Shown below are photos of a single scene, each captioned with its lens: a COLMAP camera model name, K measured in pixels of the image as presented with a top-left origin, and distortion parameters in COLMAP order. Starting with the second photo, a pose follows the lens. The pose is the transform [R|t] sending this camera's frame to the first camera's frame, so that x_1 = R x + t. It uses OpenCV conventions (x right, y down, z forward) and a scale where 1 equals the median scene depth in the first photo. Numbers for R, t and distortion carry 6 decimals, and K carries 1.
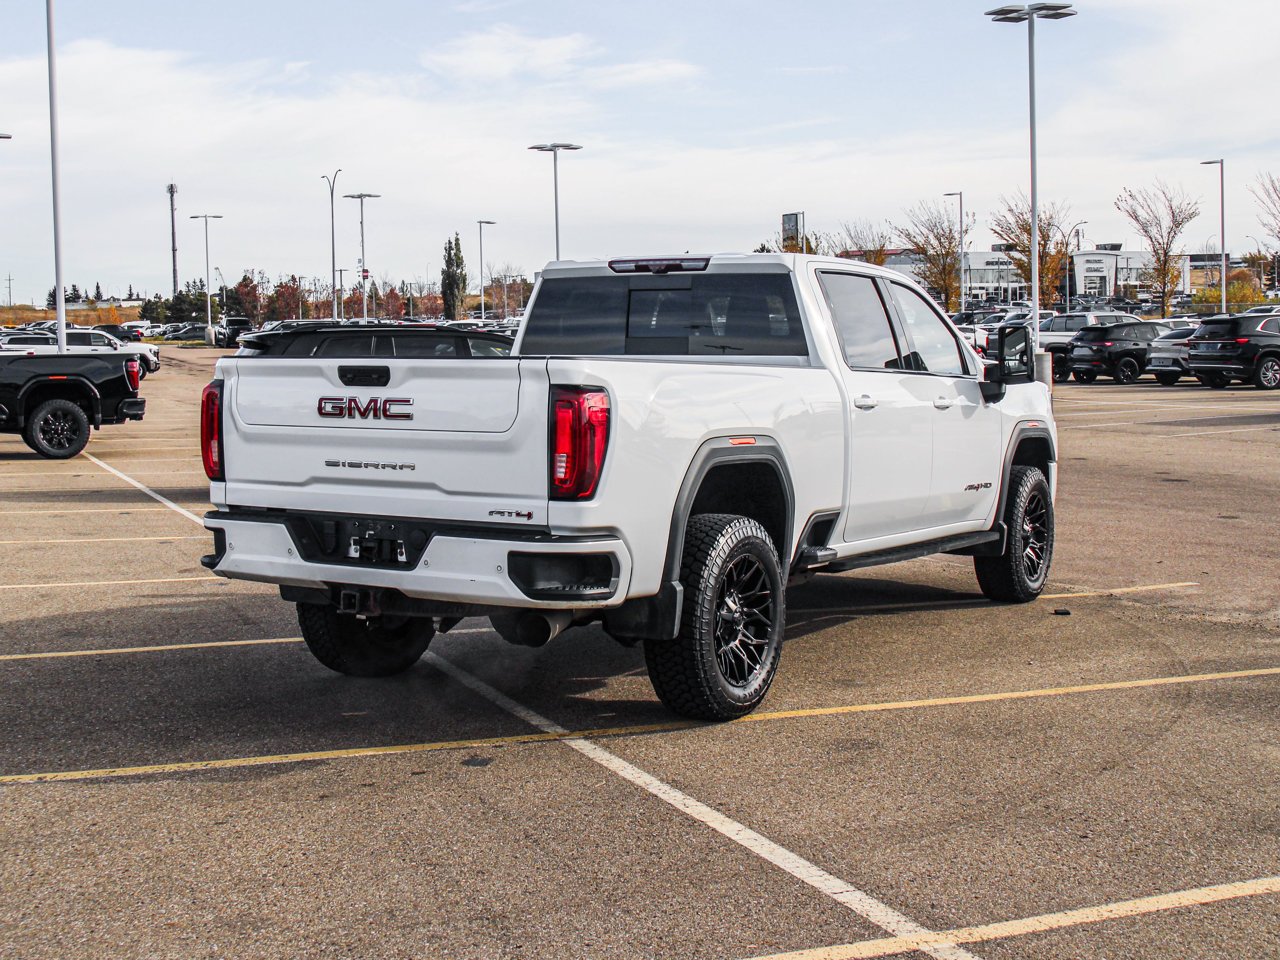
lens RADIAL K [[1654.2, 0, 640.0], [0, 1654.2, 480.0], [0, 0, 1]] dist [-0.047526, -0.045138]
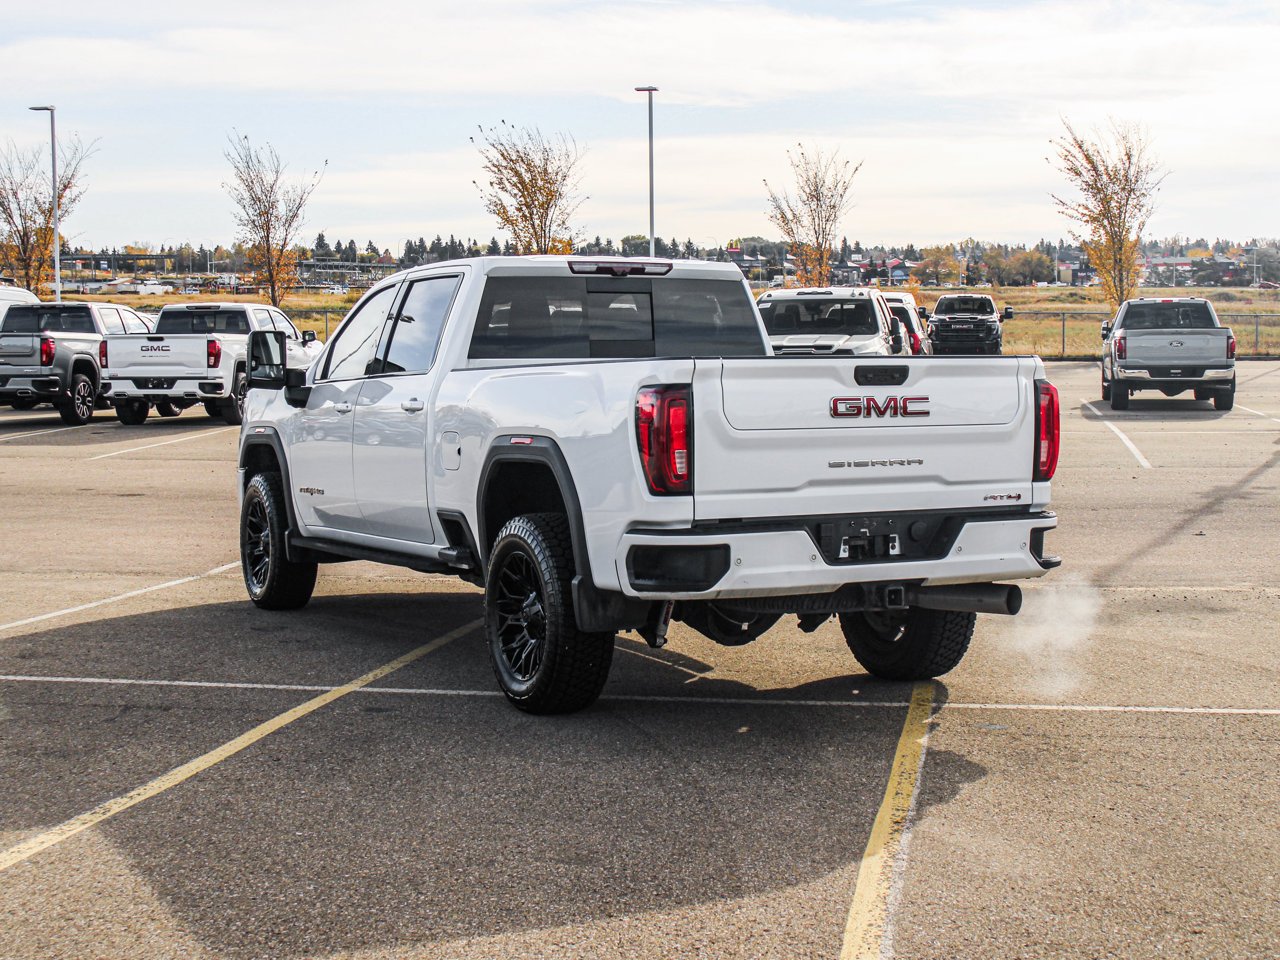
lens RADIAL K [[1827.2, 0, 640.0], [0, 1827.2, 480.0], [0, 0, 1]] dist [-0.012342, 0.109874]
pose [[0.559212, -0.057445, 0.827032, -1.156156], [0.069553, 0.997330, 0.022245, -0.033198], [-0.826102, 0.045083, 0.561714, 0.480500]]
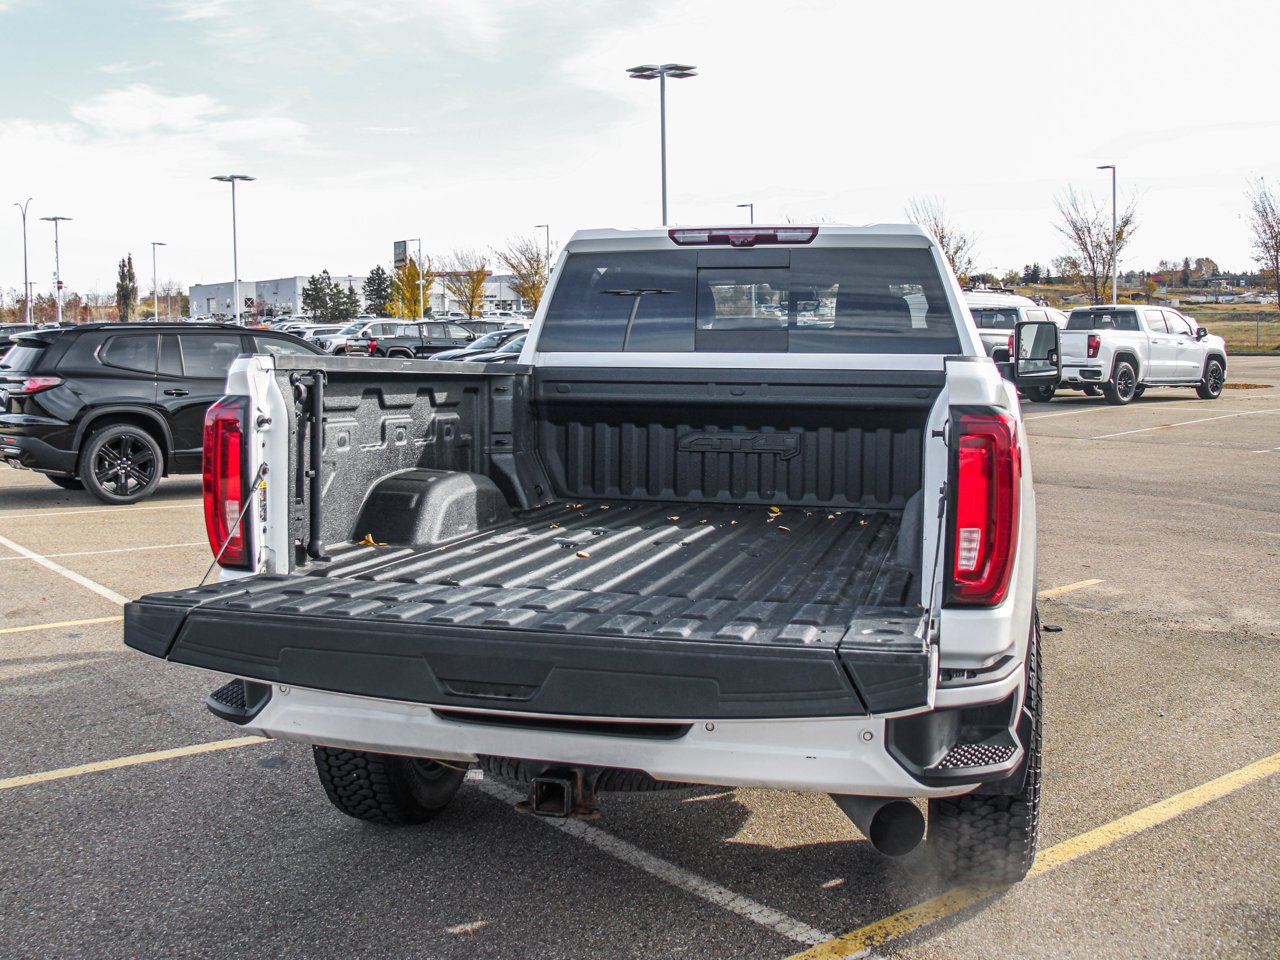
lens RADIAL K [[1292.6, 0, 633.0], [0, 1292.6, 454.0], [0, 0, 1]] dist [-0.144078, 0.120206]
pose [[0.963734, -0.019974, 0.266117, -0.254142], [0.019115, 0.999800, 0.005819, -0.042274], [-0.266180, -0.000522, 0.963923, 0.560124]]
